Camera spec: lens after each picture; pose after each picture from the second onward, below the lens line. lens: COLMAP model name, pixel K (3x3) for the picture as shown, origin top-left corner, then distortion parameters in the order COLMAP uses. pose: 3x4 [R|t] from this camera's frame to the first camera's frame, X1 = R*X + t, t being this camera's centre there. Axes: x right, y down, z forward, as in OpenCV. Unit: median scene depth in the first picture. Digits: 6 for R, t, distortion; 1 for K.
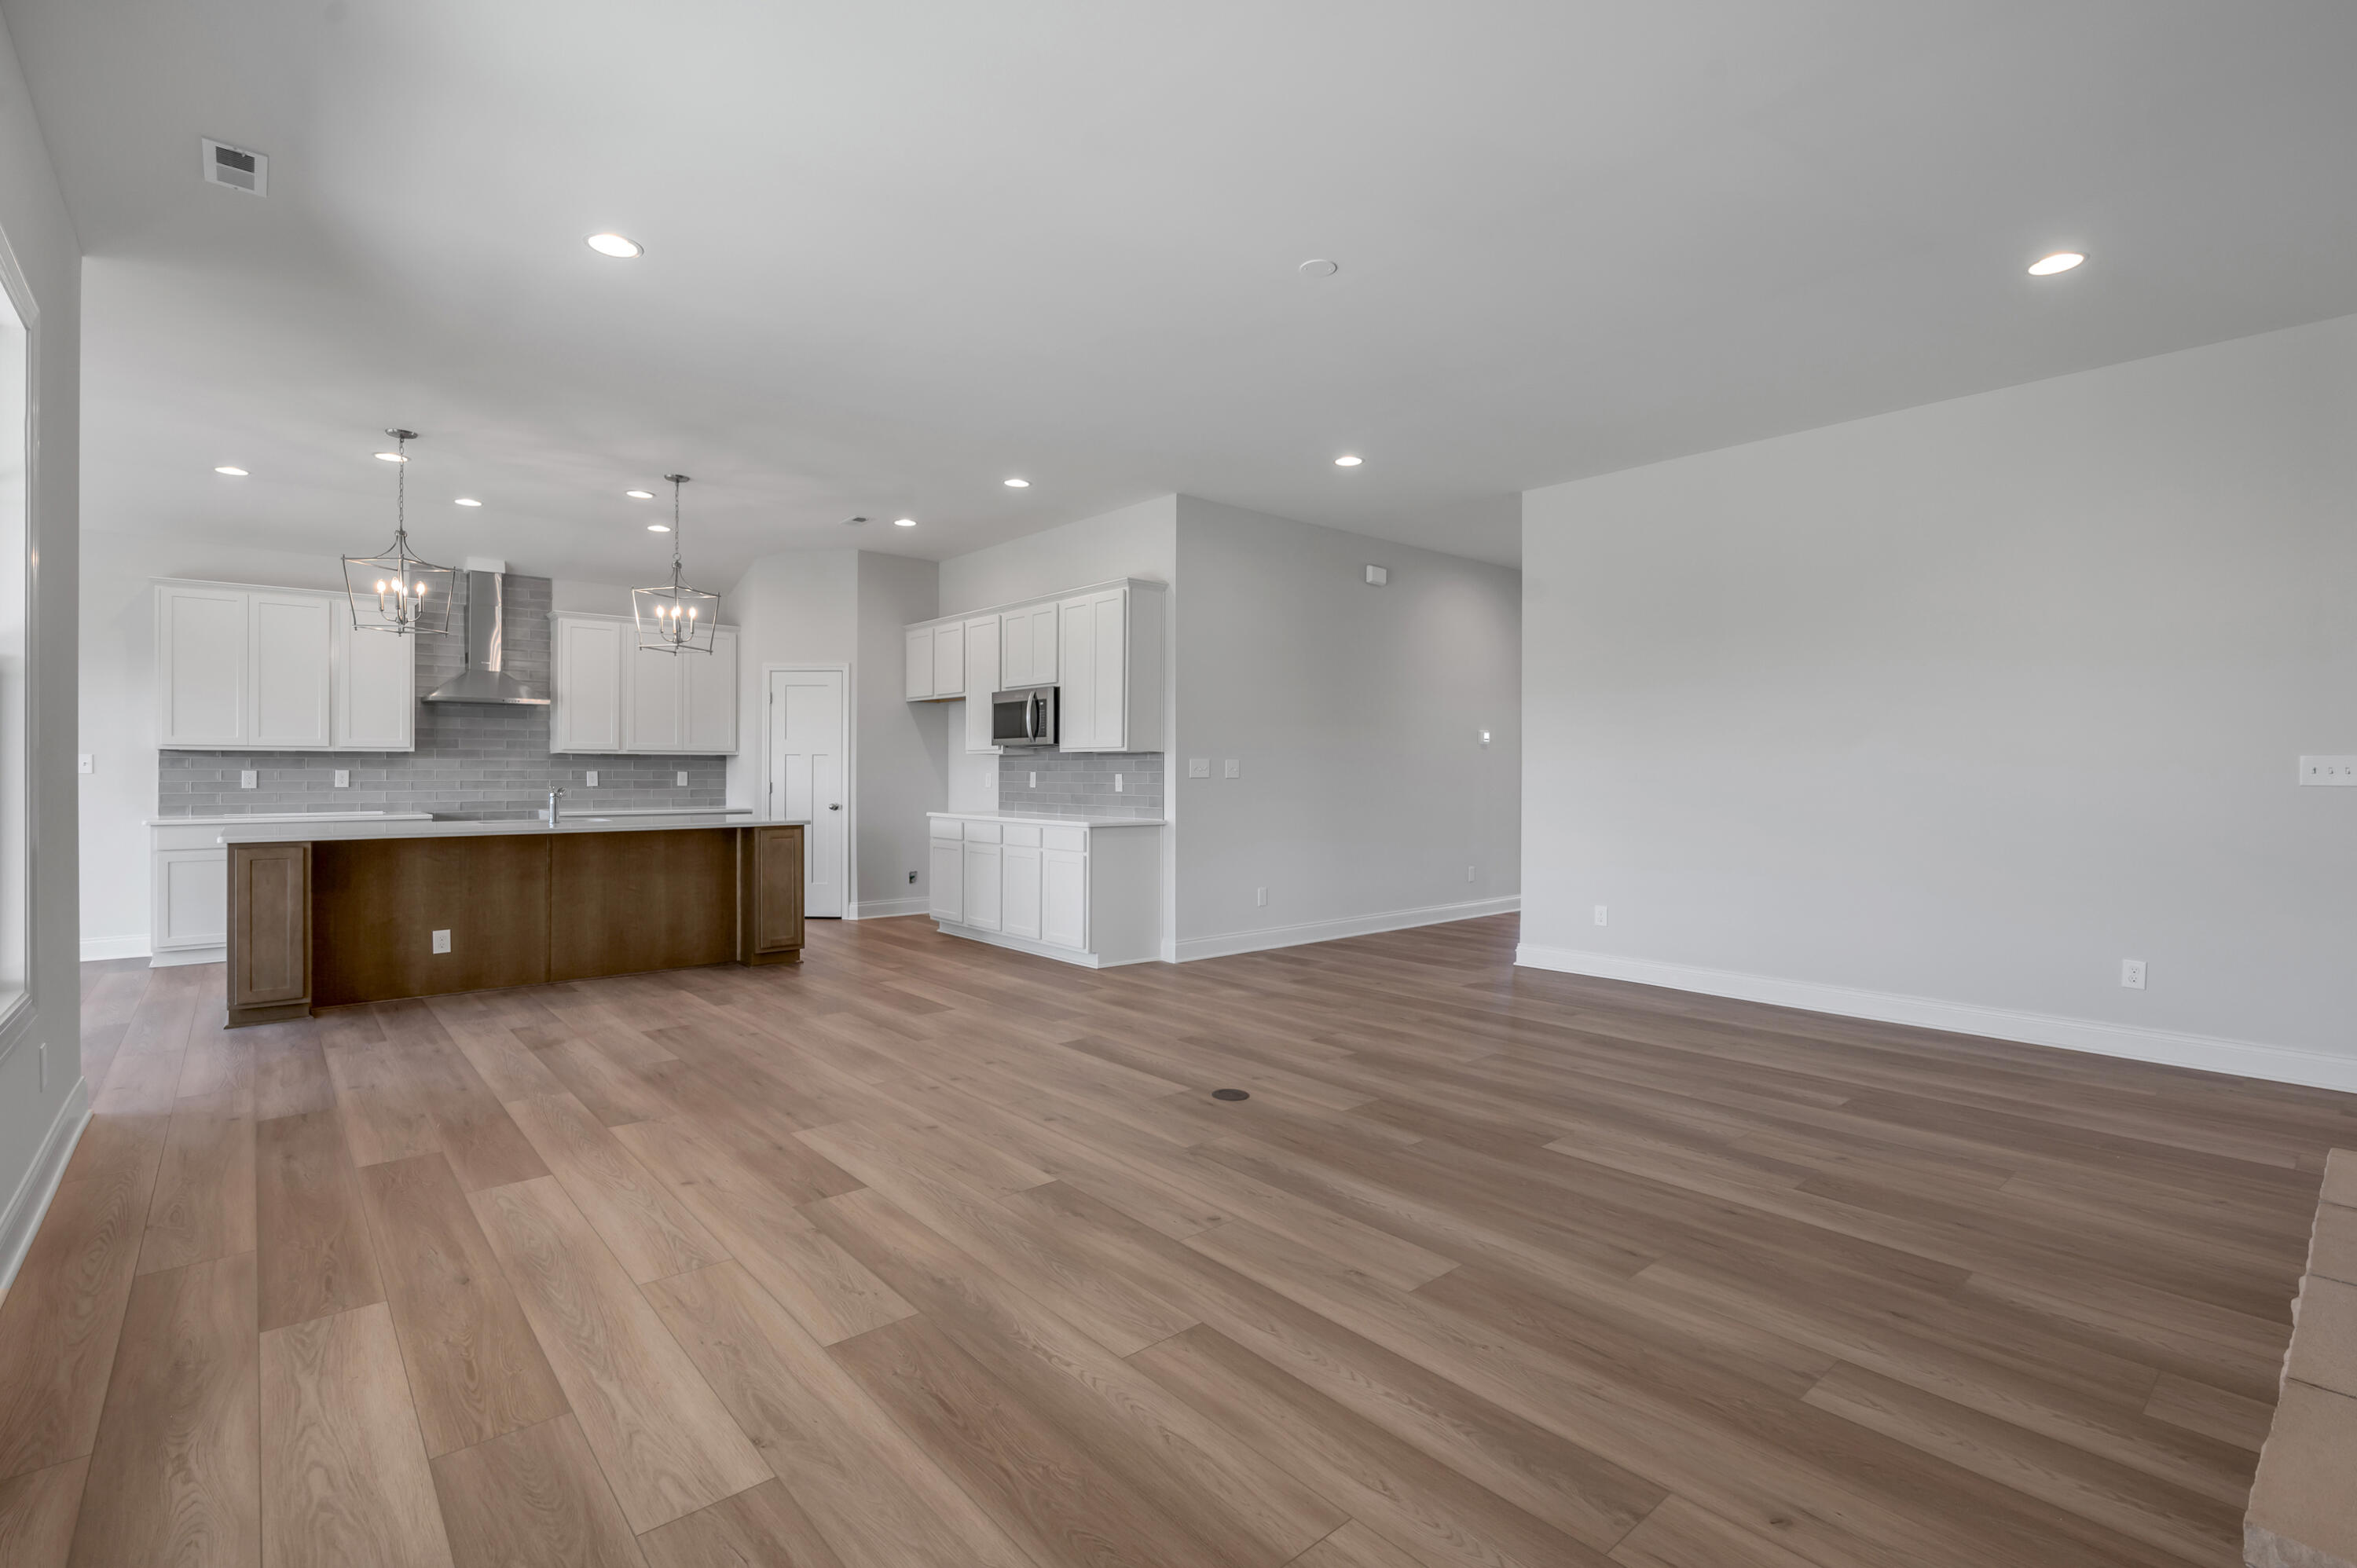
lens RADIAL K [[1084.3, 0, 1181.5], [0, 1084.3, 774.6], [0, 0, 1]] dist [-0.000351, -0.000119]
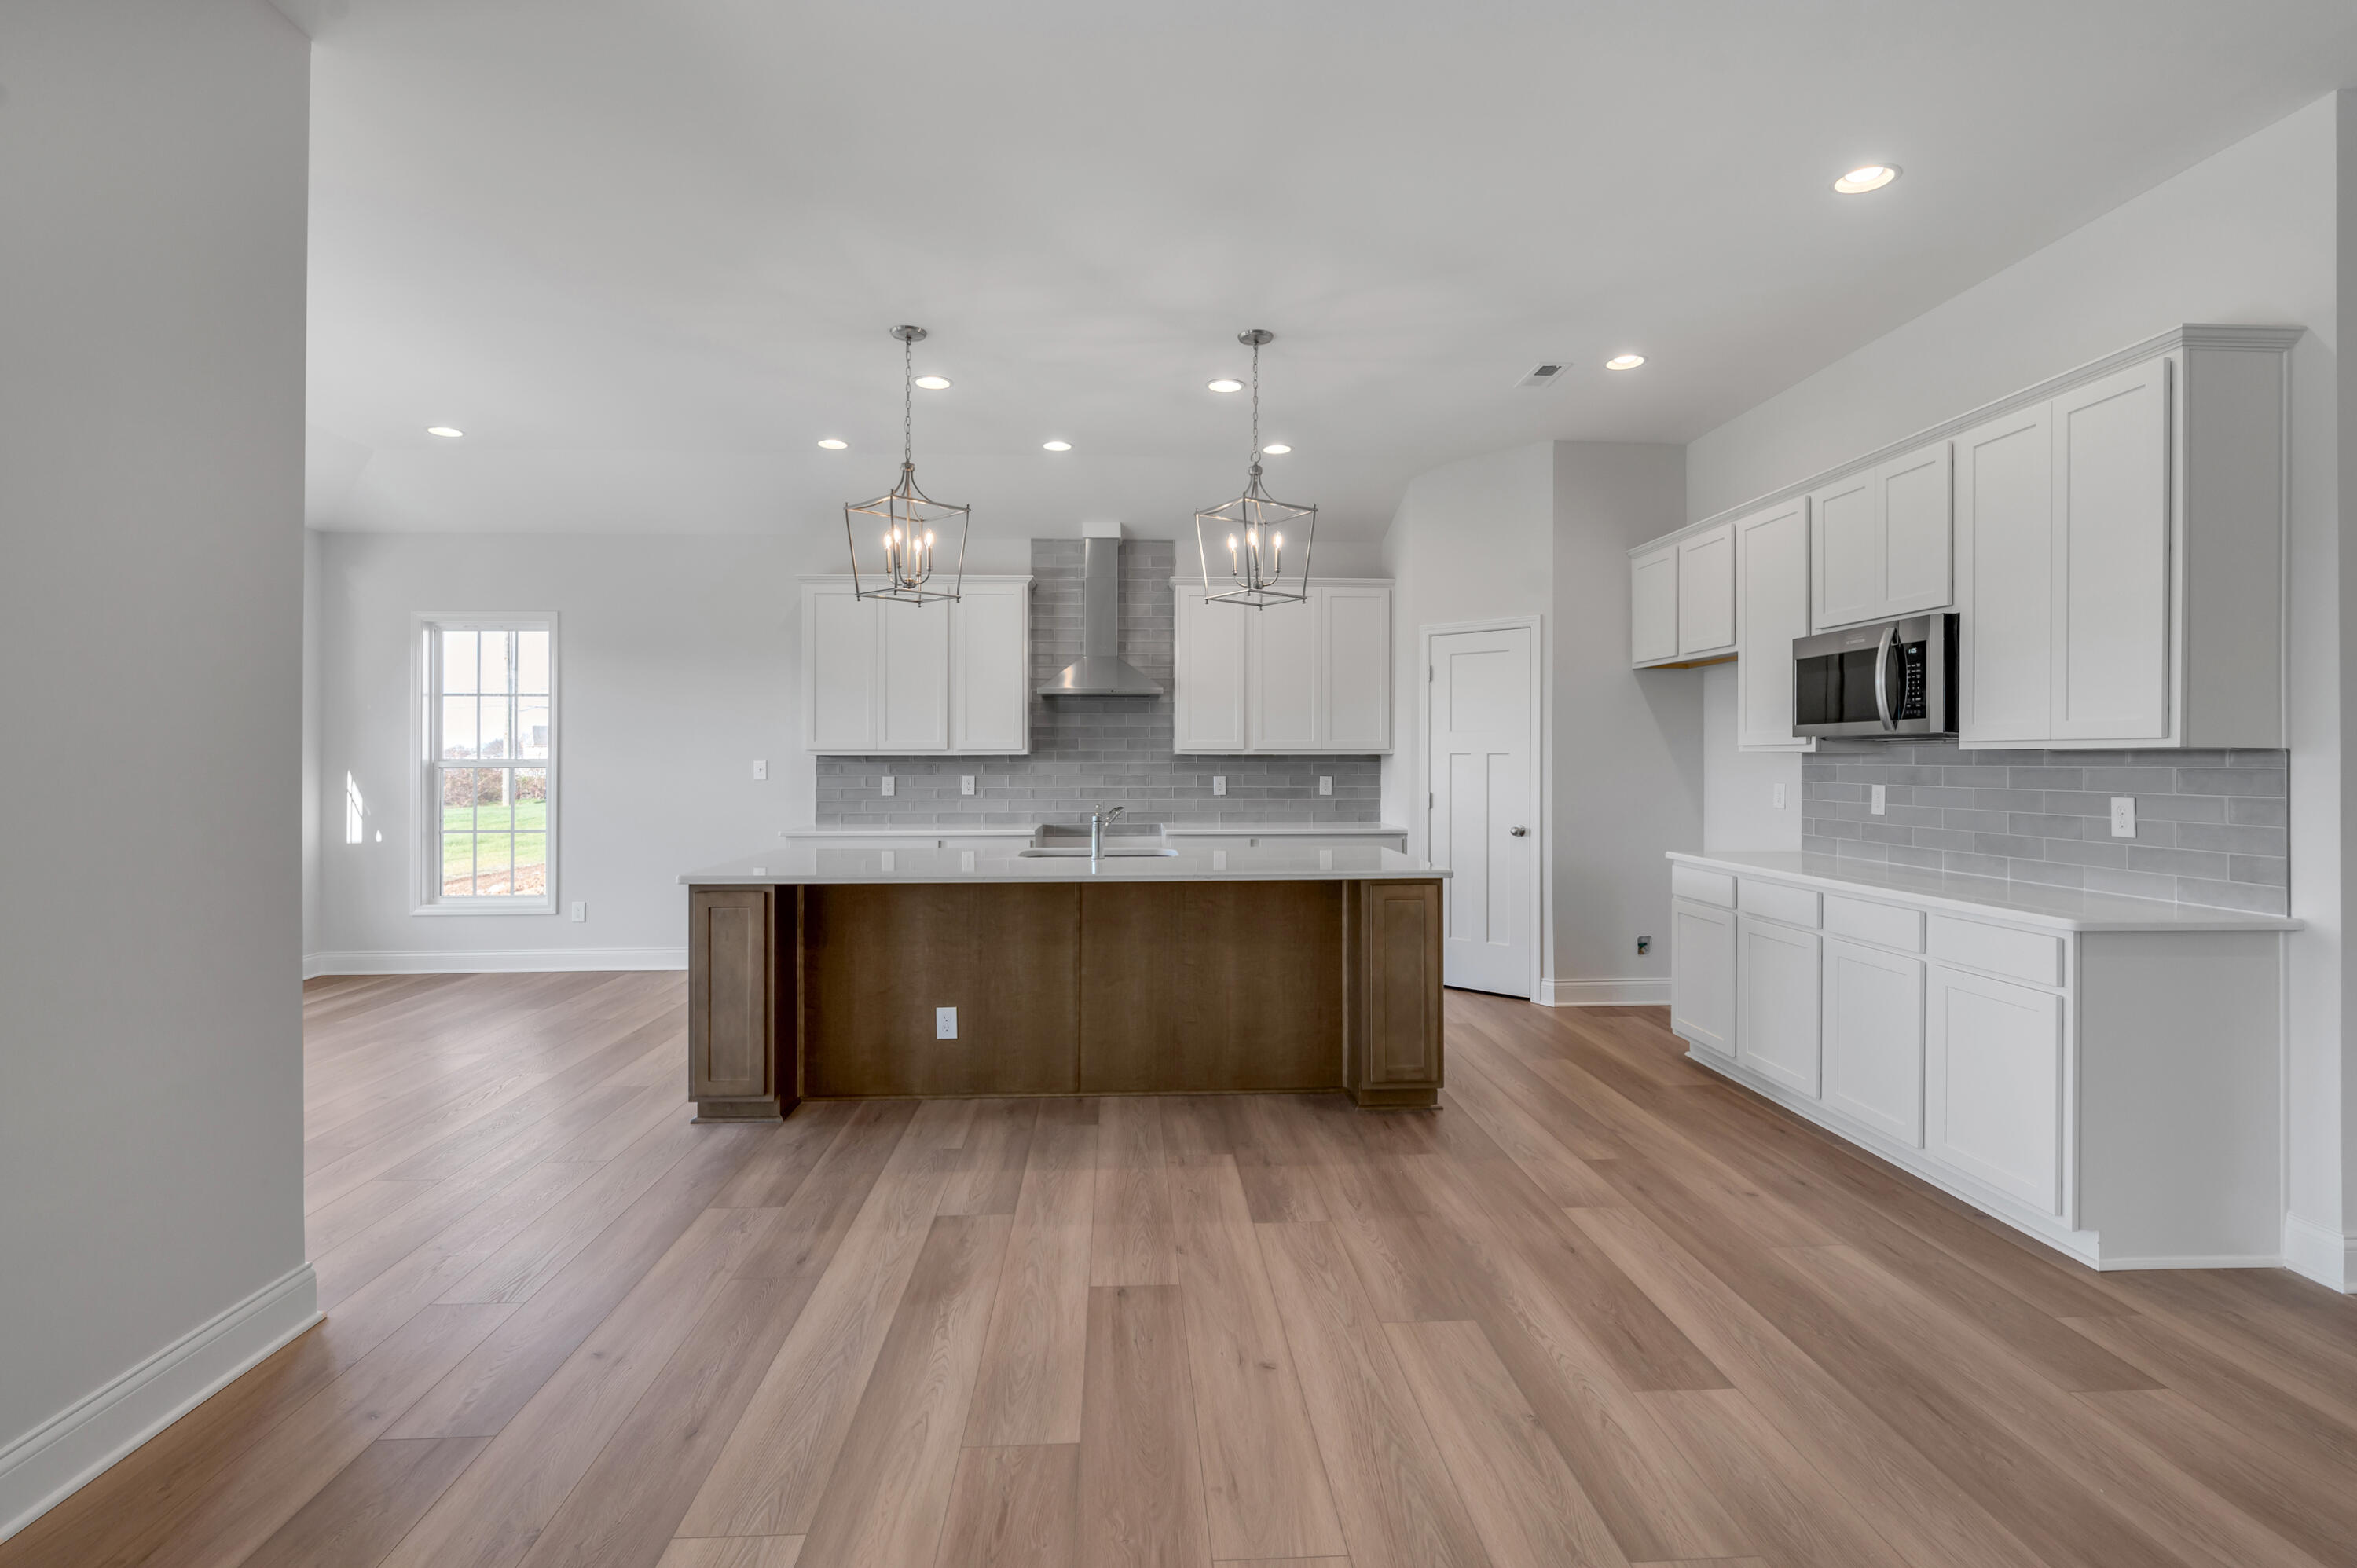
lens RADIAL K [[1082.3, 0, 1177.2], [0, 1082.3, 757.7], [0, 0, 1]] dist [-0.000829, 0.000326]
pose [[0.790375, -0.003483, -0.612613, -0.091794], [0.000344, 0.999986, -0.005241, -0.014589], [0.612623, 0.003932, 0.790366, 0.405107]]
